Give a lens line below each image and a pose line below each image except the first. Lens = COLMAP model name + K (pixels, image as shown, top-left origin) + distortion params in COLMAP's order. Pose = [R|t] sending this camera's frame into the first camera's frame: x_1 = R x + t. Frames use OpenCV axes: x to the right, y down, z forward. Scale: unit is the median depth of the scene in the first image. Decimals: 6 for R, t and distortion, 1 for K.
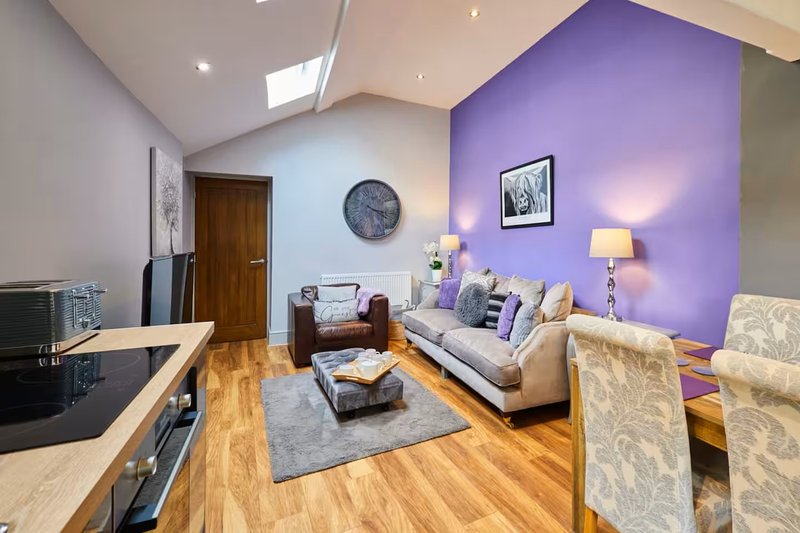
lens RADIAL K [[372.1, 0, 432.4], [0, 372.1, 242.8], [0, 0, 1]] dist [-0.001183, -0.000833]
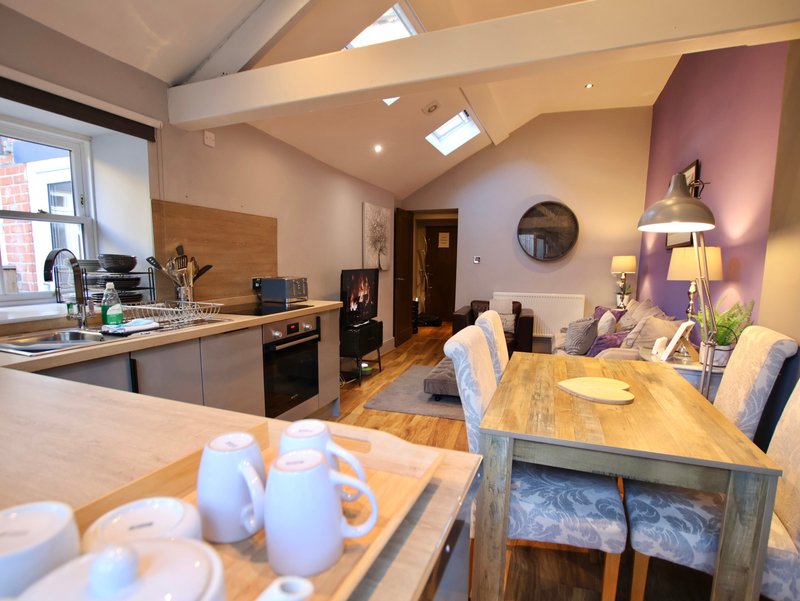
lens RADIAL K [[411.5, 0, 392.5], [0, 411.5, 316.9], [0, 0, 1]] dist [-0.029338, 0.002753]
pose [[0.694680, 0.096930, -0.712758, 0.455951], [-0.006562, 0.991692, 0.128467, 0.002539], [0.719289, -0.084566, 0.689545, -0.142507]]
